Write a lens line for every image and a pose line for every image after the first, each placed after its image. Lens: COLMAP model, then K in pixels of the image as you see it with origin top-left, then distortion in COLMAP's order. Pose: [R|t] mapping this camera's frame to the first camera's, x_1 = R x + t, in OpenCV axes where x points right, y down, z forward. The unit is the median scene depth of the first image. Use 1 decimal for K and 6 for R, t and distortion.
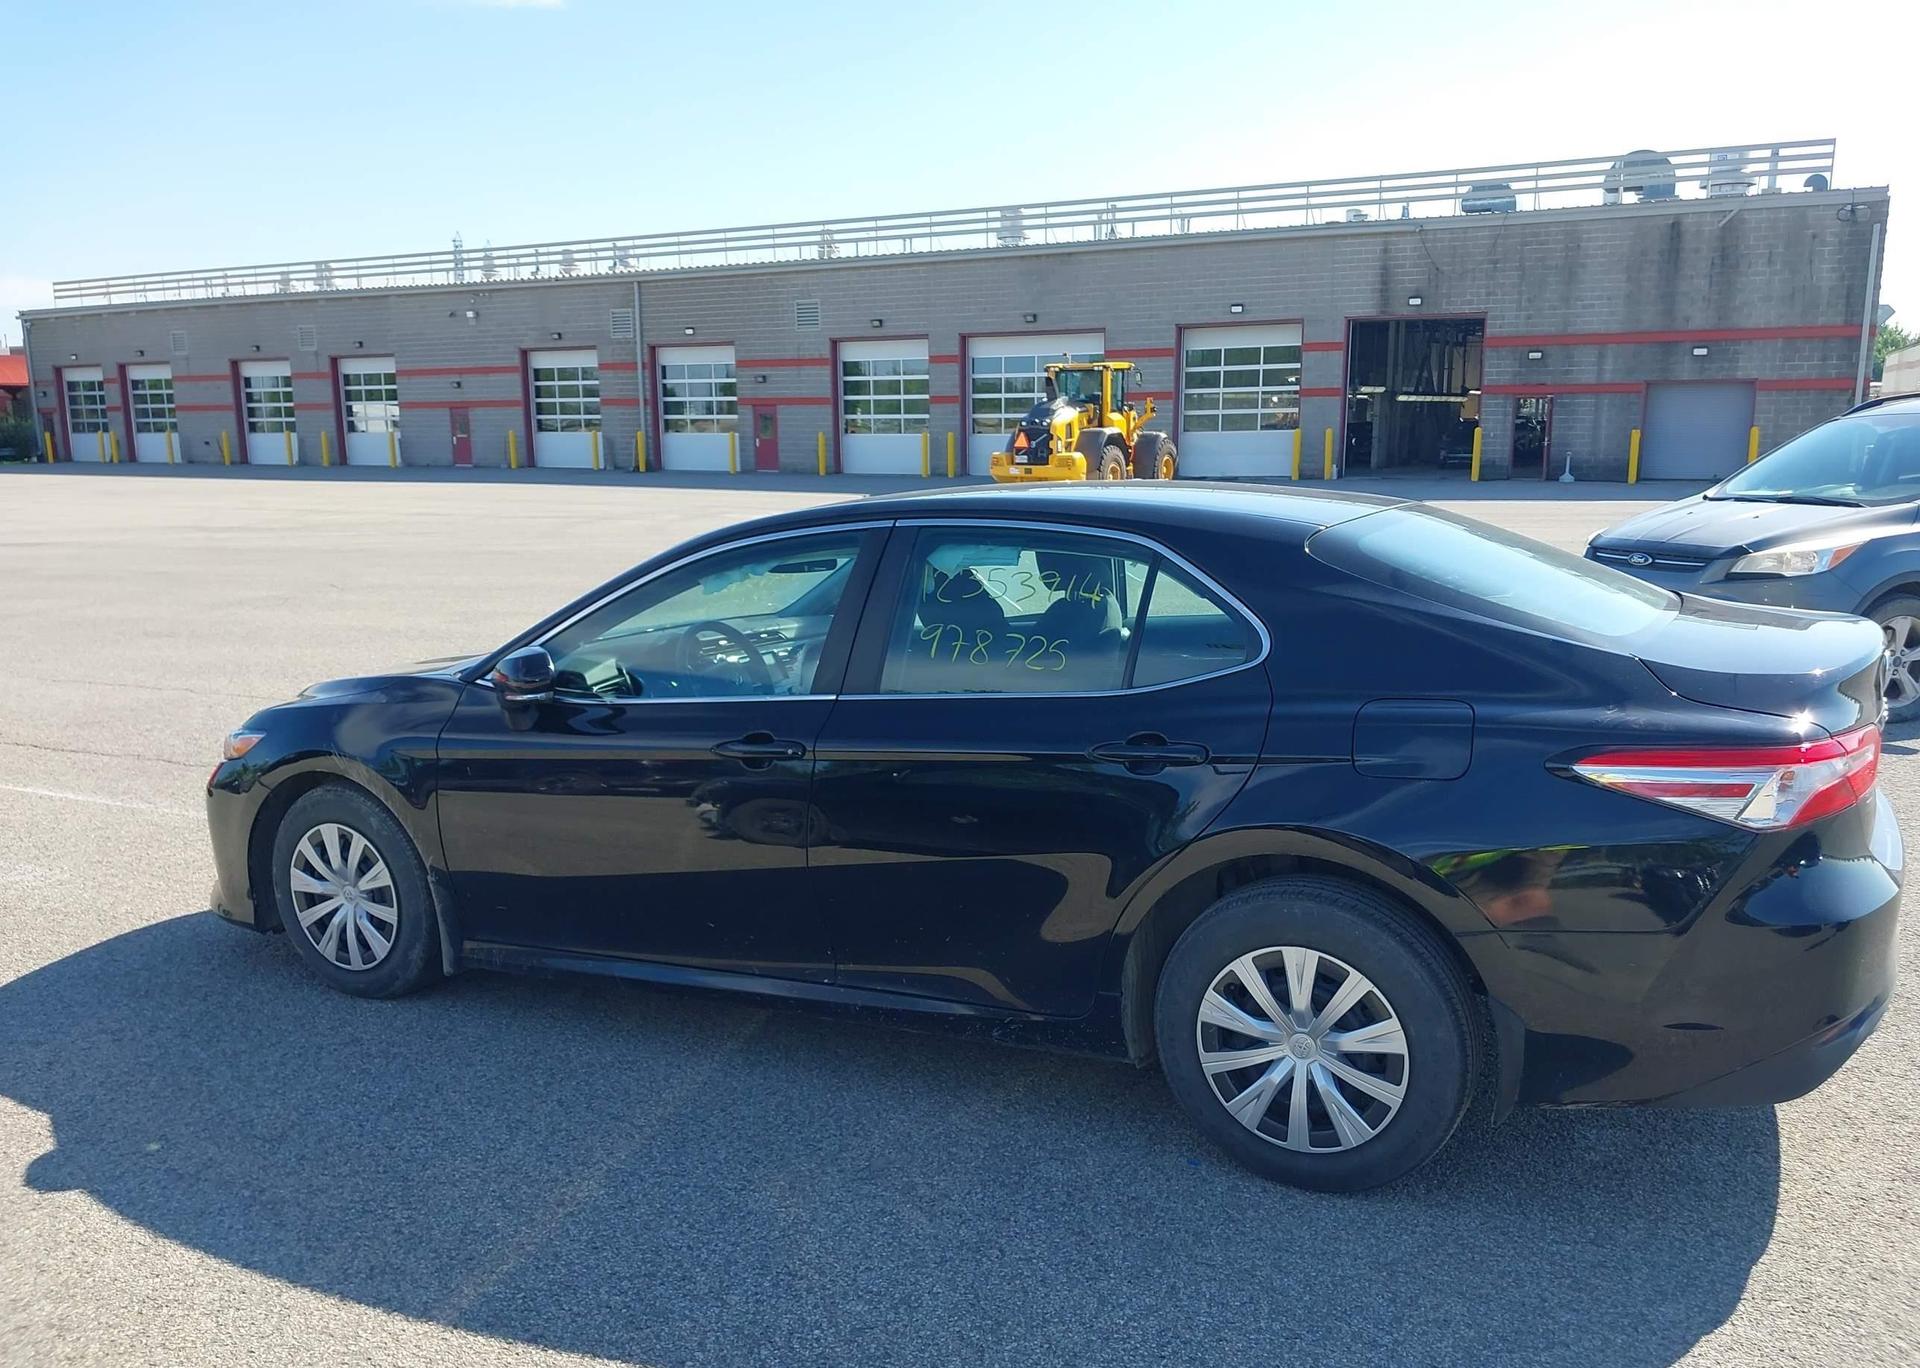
lens RADIAL K [[1550.3, 0, 953.0], [0, 1550.3, 696.5], [0, 0, 1]] dist [0.027513, -0.029924]
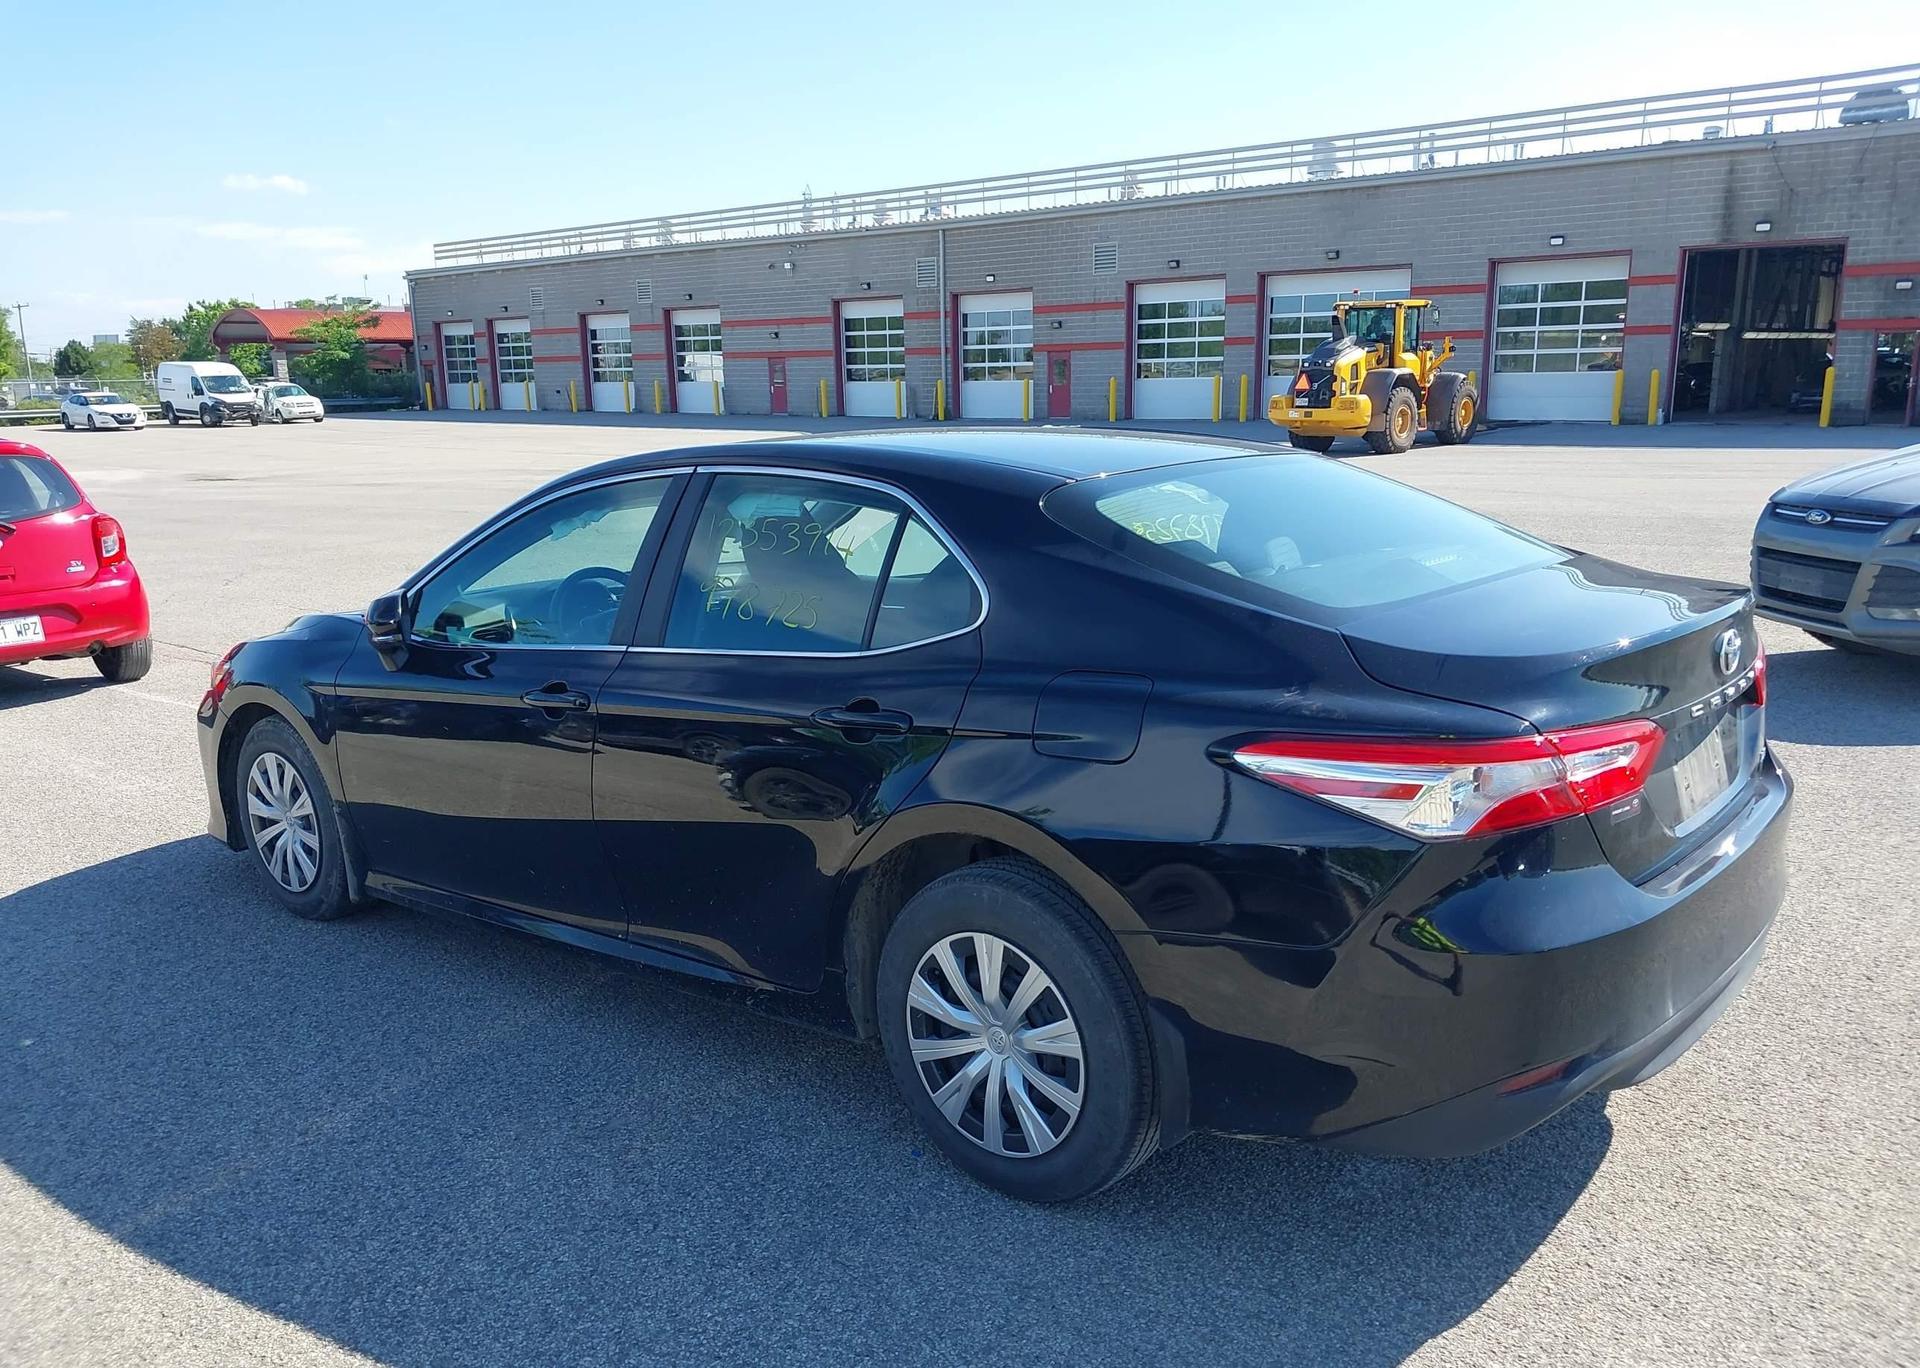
lens RADIAL K [[1550.3, 0, 1002.4], [0, 1550.3, 680.9], [0, 0, 1]] dist [0.027513, -0.029924]
pose [[0.976054, 0.035577, -0.214598, 0.283764], [-0.030395, 0.999162, 0.027403, -0.009842], [0.215393, -0.020224, 0.976318, 0.070535]]
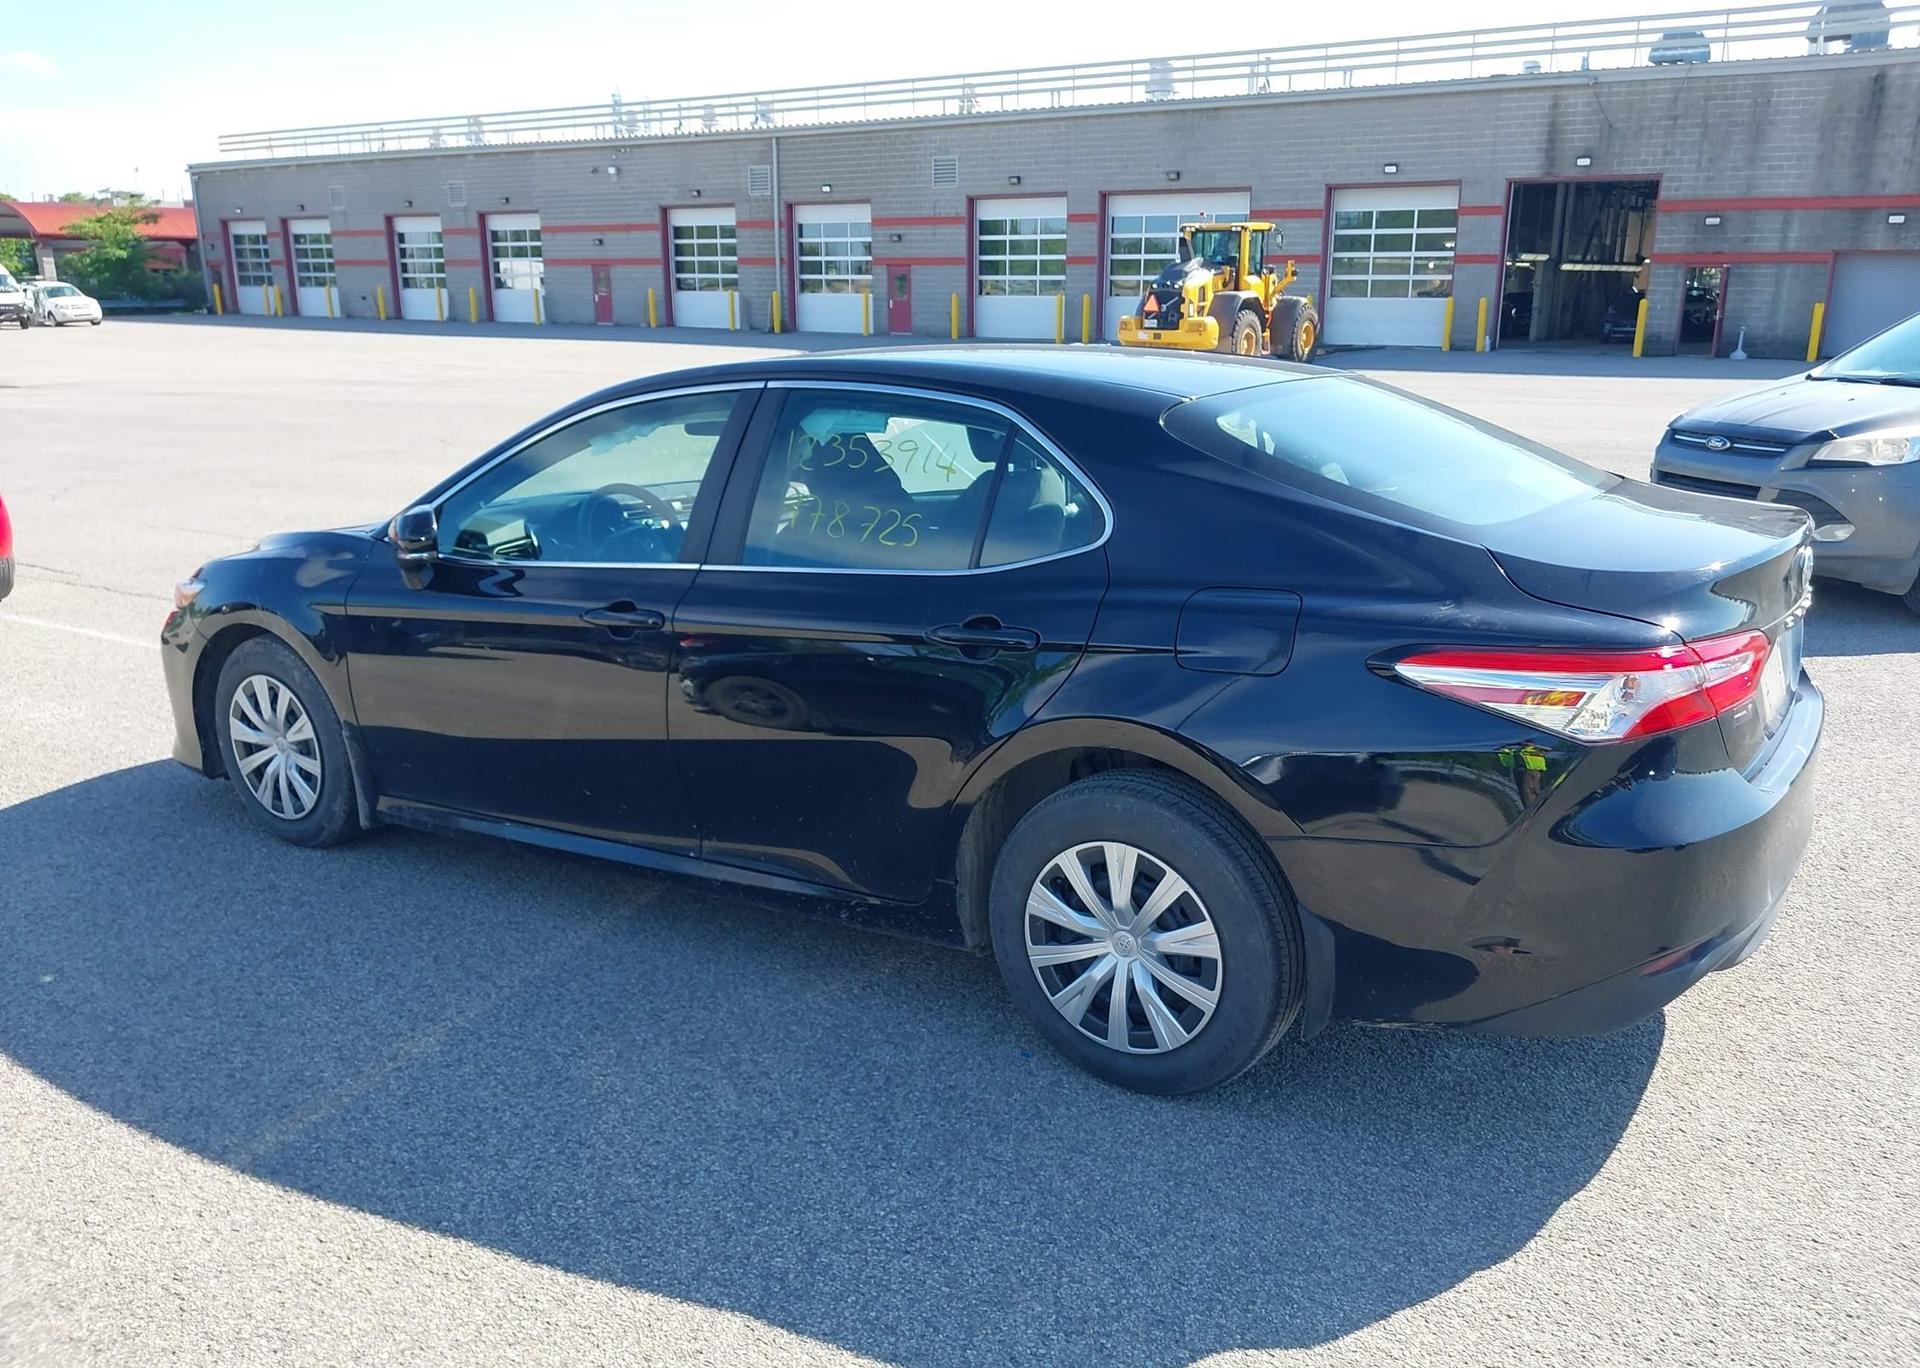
lens RADIAL K [[1550.3, 0, 975.7], [0, 1550.3, 686.7], [0, 0, 1]] dist [0.027513, -0.029924]
pose [[0.994480, 0.038245, -0.097711, 0.149951], [-0.030604, 0.996442, 0.078533, -0.004356], [0.100367, -0.075109, 0.992111, 0.035067]]
